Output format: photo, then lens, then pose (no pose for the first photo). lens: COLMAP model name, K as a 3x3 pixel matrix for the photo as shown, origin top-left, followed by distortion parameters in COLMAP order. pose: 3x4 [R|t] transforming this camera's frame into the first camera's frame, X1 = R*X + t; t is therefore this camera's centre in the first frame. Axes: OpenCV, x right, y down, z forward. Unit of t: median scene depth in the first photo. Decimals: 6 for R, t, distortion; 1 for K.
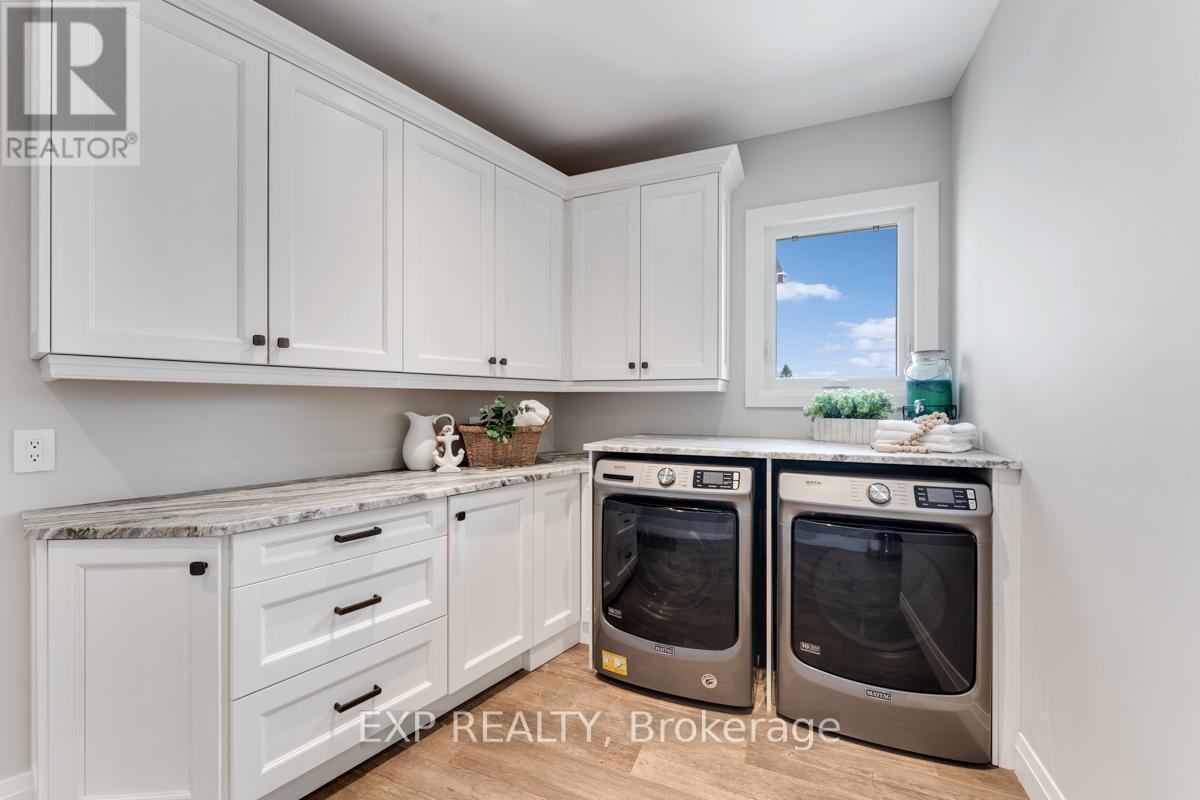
lens RADIAL K [[486.8, 0, 600.0], [0, 486.8, 400.0], [0, 0, 1]] dist [0.005651, 0.000134]
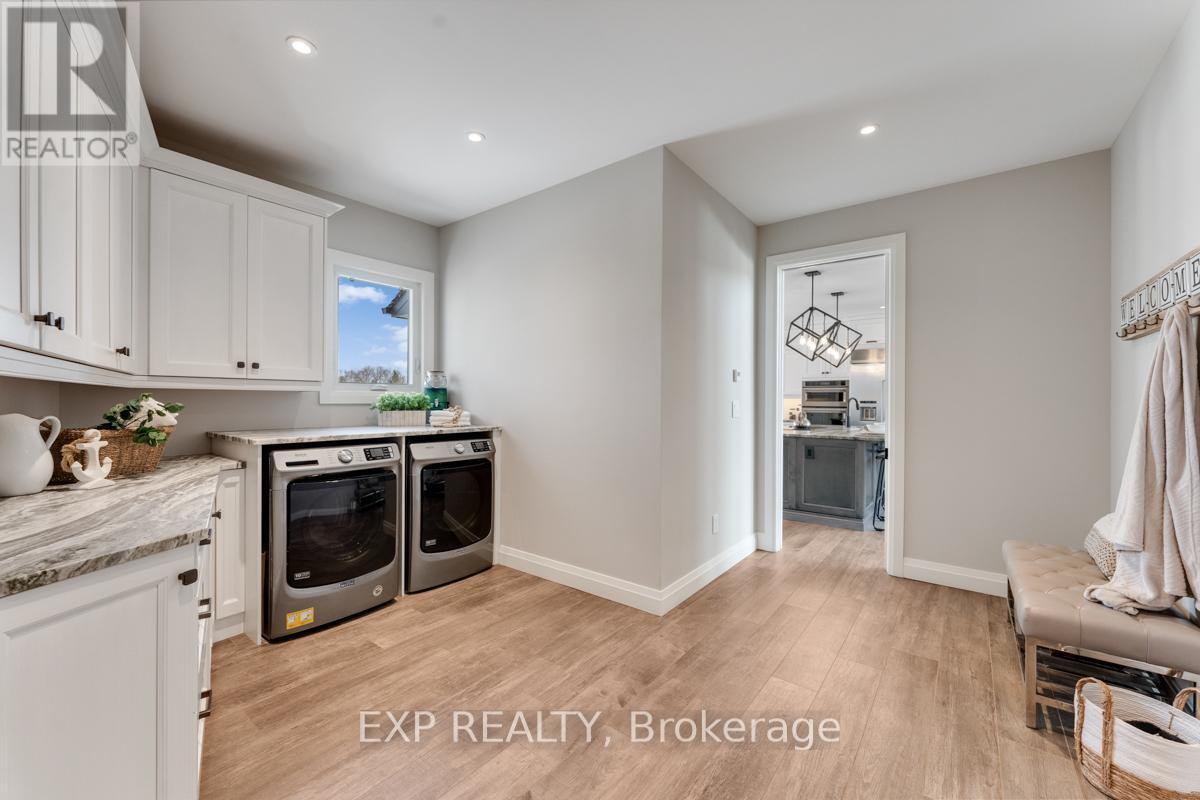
lens RADIAL K [[481.8, 0, 594.3], [0, 481.8, 397.6], [0, 0, 1]] dist [-0.001289, 0.000057]
pose [[0.257773, 0.005491, 0.966190, -0.975464], [-0.008675, 0.999957, -0.003368, -0.004691], [-0.966167, -0.007514, 0.257809, 0.002347]]
